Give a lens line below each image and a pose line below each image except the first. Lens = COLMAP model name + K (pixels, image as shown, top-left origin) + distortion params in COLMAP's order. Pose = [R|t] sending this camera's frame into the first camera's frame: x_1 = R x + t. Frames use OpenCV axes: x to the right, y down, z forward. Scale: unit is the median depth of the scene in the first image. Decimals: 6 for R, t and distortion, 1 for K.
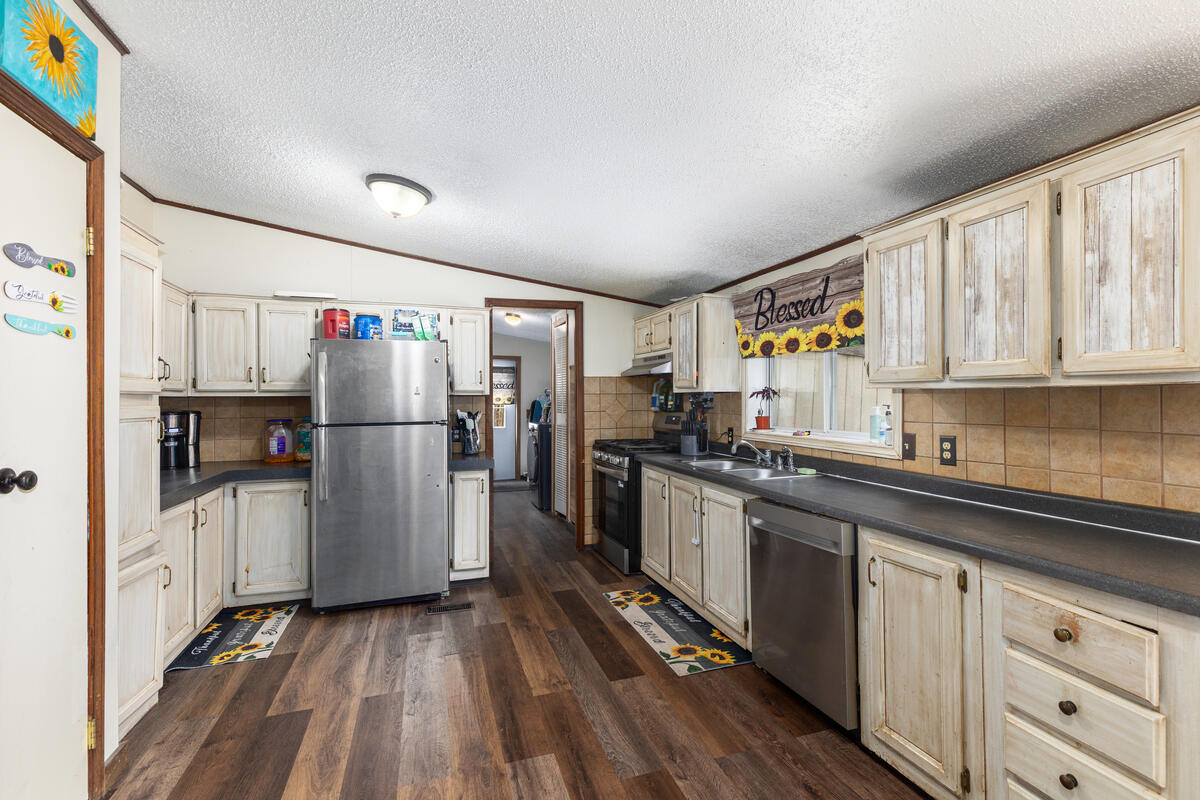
lens RADIAL K [[522.8, 0, 600.0], [0, 522.8, 400.0], [0, 0, 1]] dist [0.001144, -0.000087]
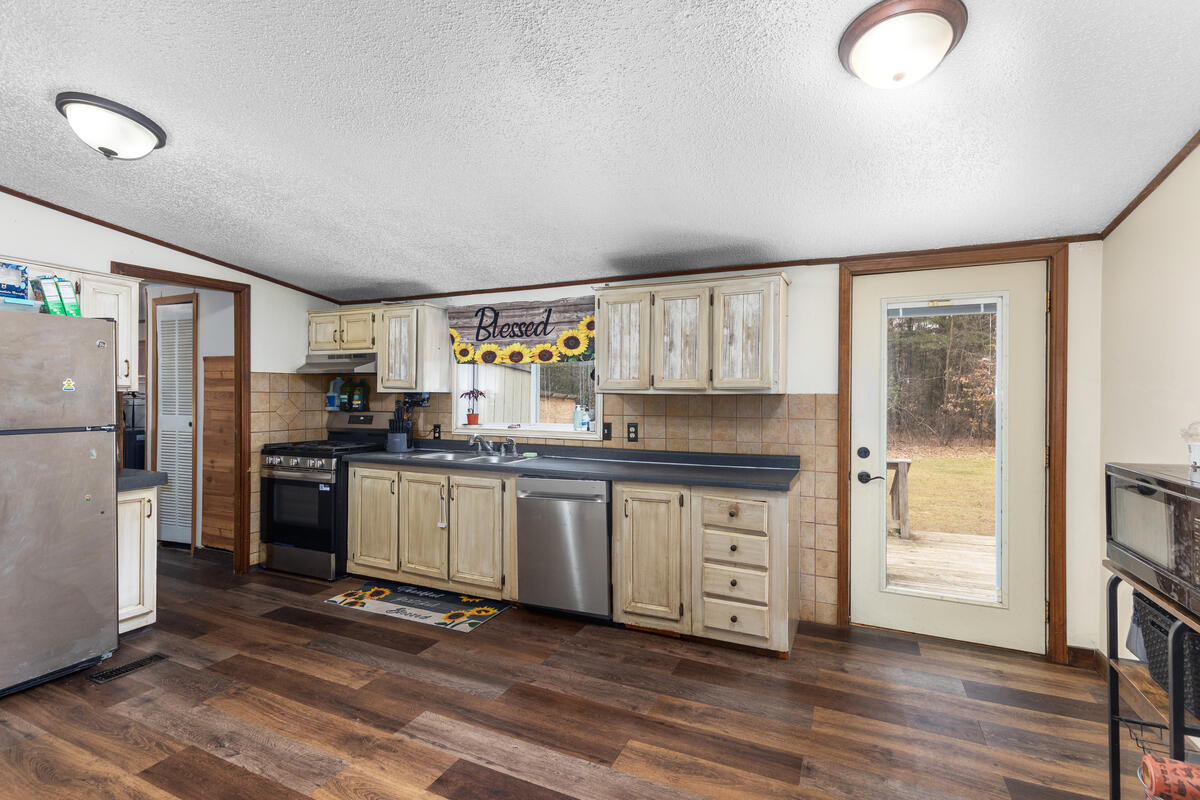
lens RADIAL K [[522.8, 0, 600.0], [0, 522.8, 400.0], [0, 0, 1]] dist [0.001144, -0.000087]
pose [[0.710633, 0.002969, 0.703557, -0.385286], [-0.004426, 0.999990, 0.000251, -0.001392], [-0.703549, -0.003293, 0.710639, -0.044624]]
